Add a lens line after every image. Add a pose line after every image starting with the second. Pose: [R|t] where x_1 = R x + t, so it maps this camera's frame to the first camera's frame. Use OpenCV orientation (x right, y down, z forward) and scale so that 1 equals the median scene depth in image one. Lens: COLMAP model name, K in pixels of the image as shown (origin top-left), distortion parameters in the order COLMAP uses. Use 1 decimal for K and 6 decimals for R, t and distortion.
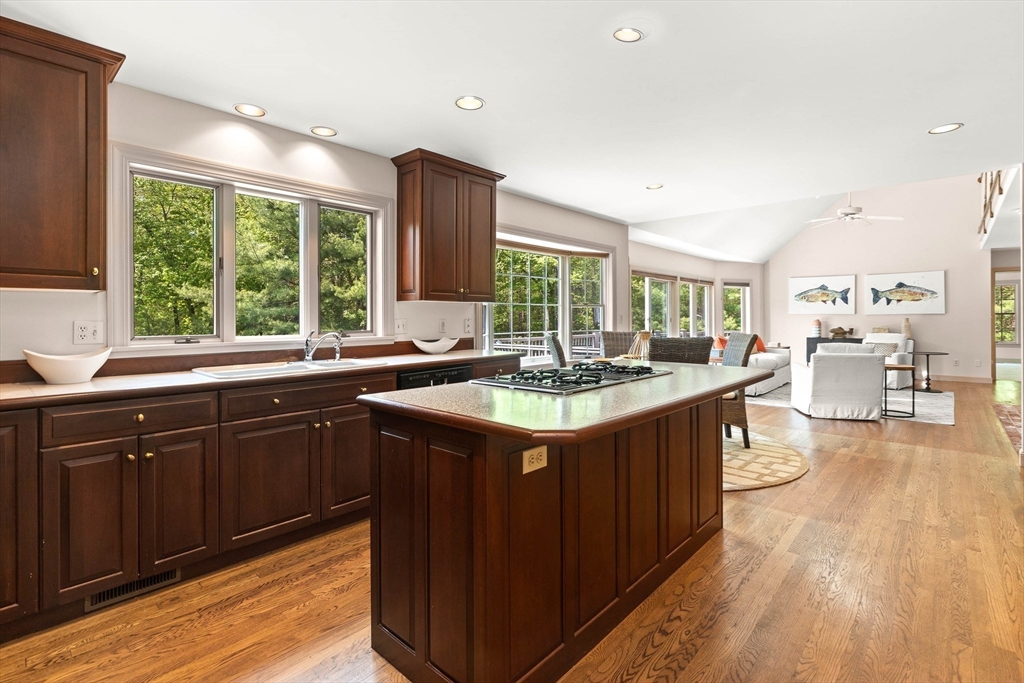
lens RADIAL K [[479.8, 0, 509.6], [0, 479.8, 318.0], [0, 0, 1]] dist [-0.015552, 0.000235]
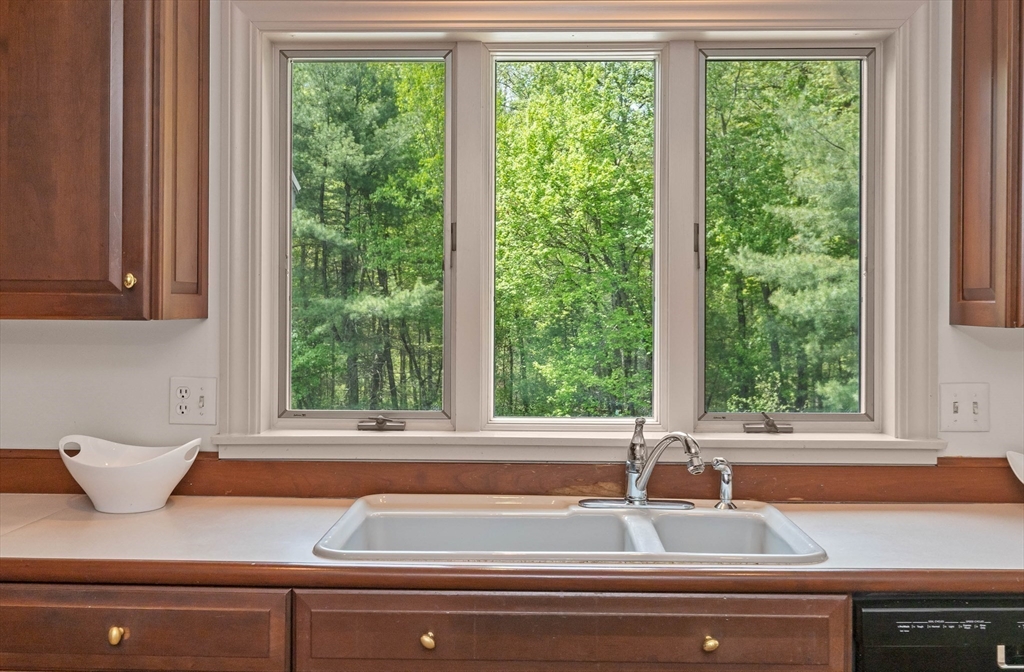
lens RADIAL K [[1007.0, 0, 511.7], [0, 1007.0, 301.8], [0, 0, 1]] dist [-0.004266, 0.001323]
pose [[0.657442, 0.005072, -0.753488, 0.071184], [-0.009778, 0.999951, -0.001801, -0.050275], [0.753442, 0.008552, 0.657459, 0.396562]]
